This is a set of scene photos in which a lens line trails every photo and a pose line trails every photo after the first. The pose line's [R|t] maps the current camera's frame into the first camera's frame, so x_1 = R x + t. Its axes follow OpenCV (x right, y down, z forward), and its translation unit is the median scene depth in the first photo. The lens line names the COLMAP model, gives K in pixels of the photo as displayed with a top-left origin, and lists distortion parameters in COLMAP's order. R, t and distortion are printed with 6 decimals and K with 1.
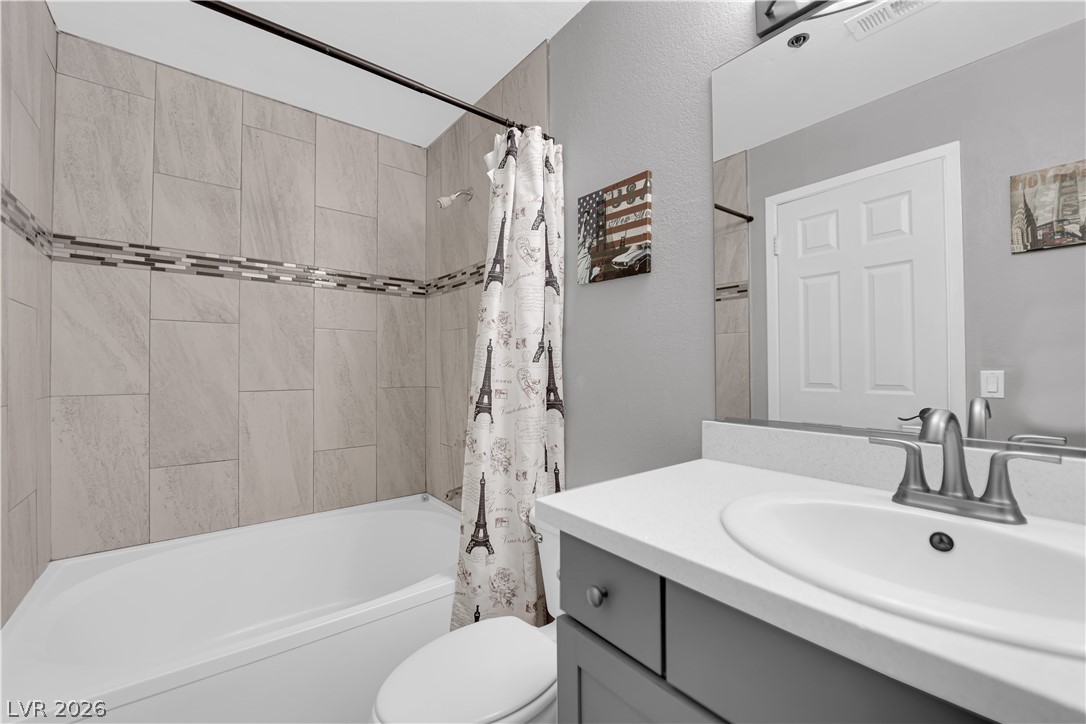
lens RADIAL K [[437.3, 0, 543.0], [0, 437.3, 362.0], [0, 0, 1]] dist [-0.013219, -0.000184]
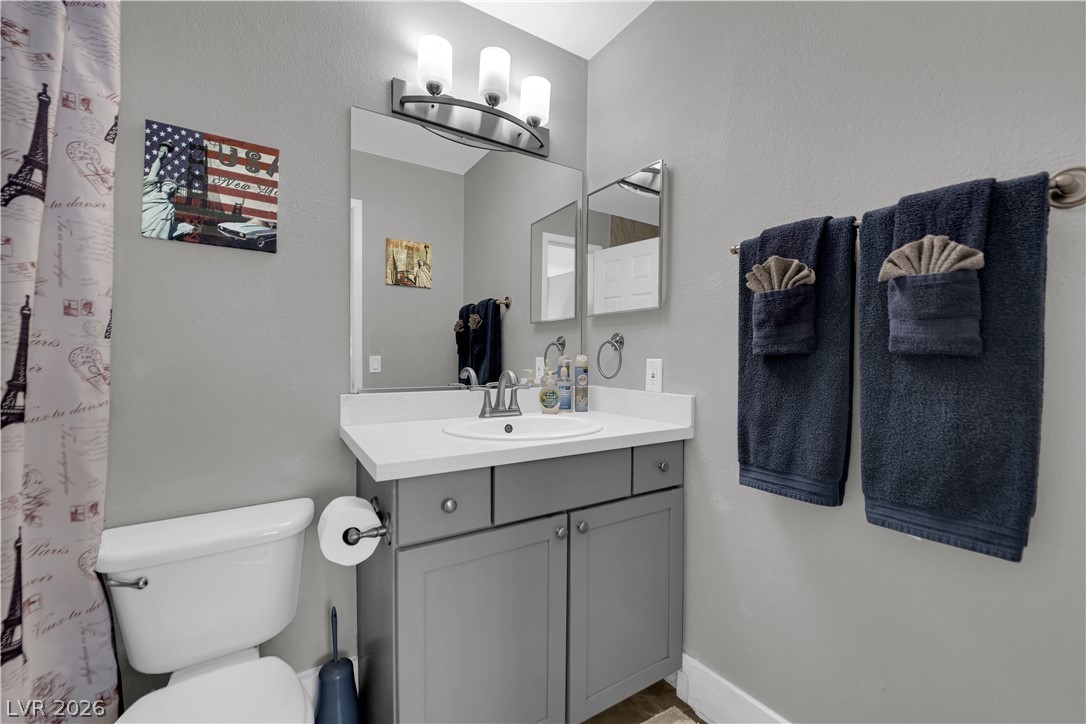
lens RADIAL K [[437.3, 0, 543.0], [0, 437.3, 362.0], [0, 0, 1]] dist [-0.013219, -0.000184]
pose [[0.110553, -0.010387, 0.993816, -0.603909], [-0.017433, 0.999771, 0.012389, 0.017152], [-0.993717, -0.018695, 0.110346, 0.254432]]
